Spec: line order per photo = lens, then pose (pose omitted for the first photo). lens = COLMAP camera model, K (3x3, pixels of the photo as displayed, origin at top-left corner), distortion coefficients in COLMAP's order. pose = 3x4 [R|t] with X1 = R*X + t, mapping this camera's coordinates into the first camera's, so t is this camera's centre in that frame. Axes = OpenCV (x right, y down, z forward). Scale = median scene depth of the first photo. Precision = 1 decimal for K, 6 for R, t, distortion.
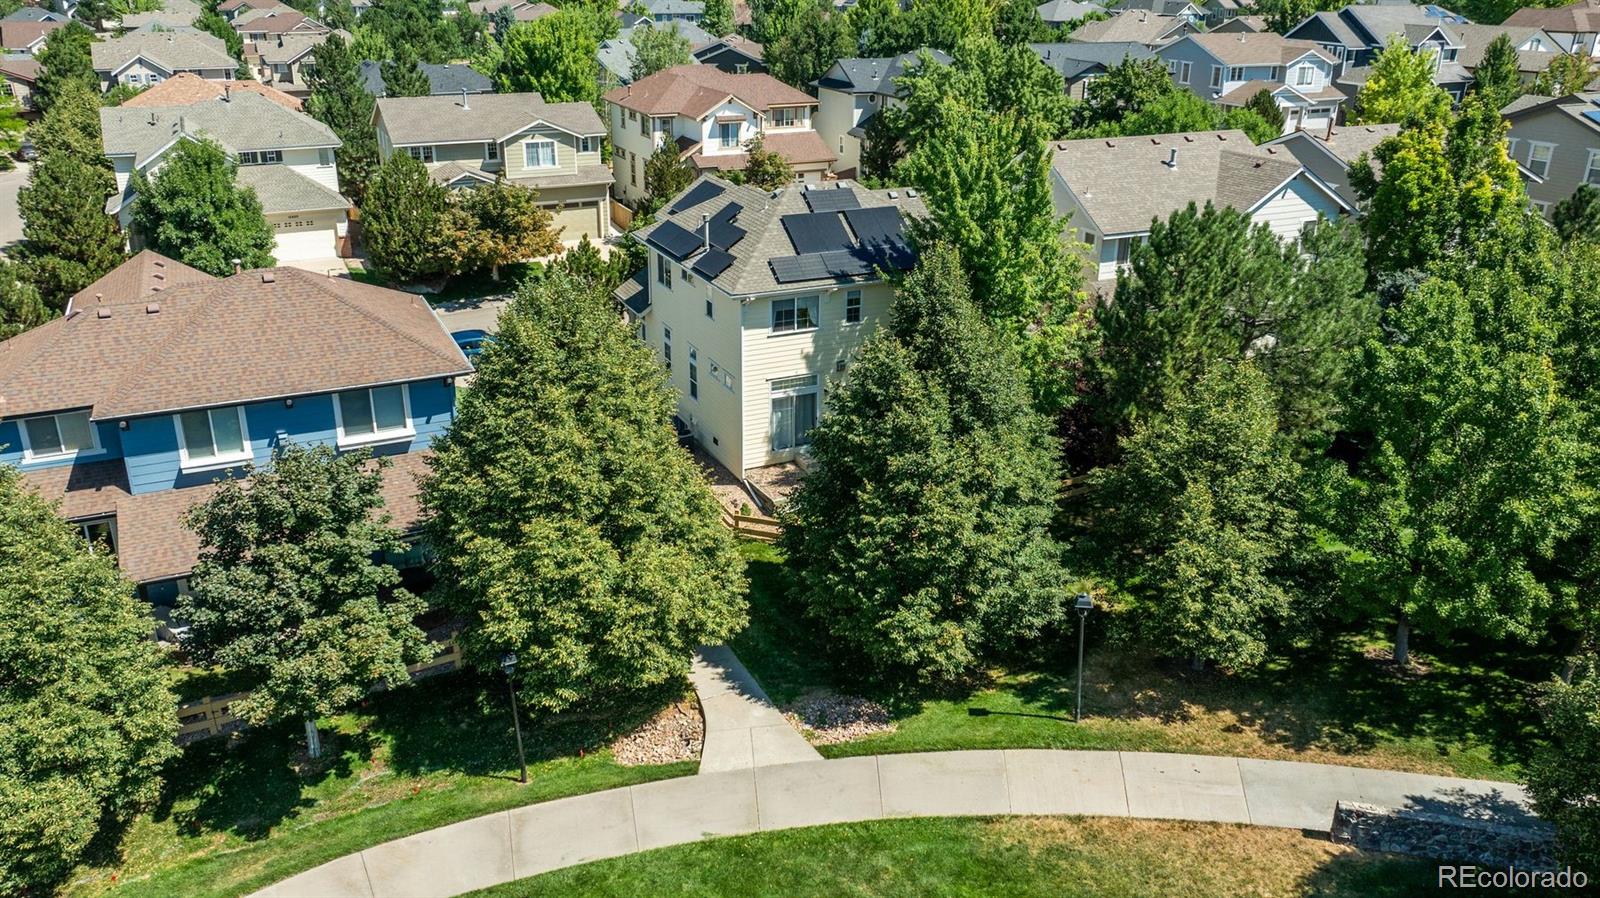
lens RADIAL K [[1287.7, 0, 799.5], [0, 1287.7, 447.2], [0, 0, 1]] dist [-0.002723, 0.003113]
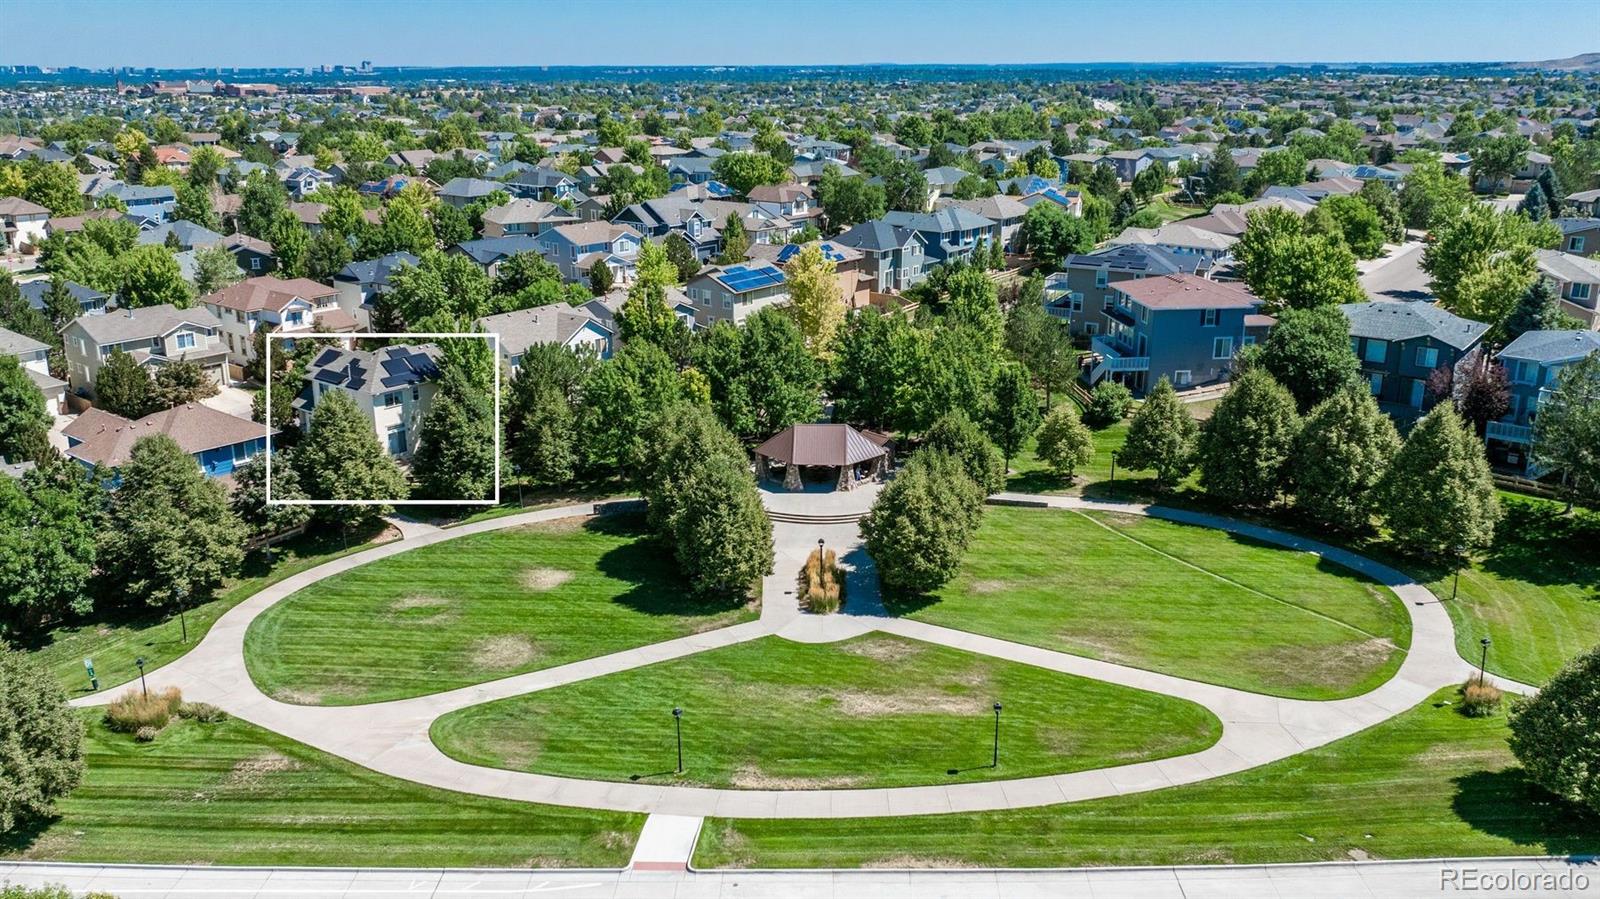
lens RADIAL K [[1287.7, 0, 798.1], [0, 1287.7, 448.5], [0, 0, 1]] dist [-0.002723, 0.003113]
pose [[0.906230, -0.137242, 0.399890, -0.292983], [0.169267, 0.984510, -0.045709, 0.230901], [-0.387422, 0.109111, 0.915423, -1.537609]]
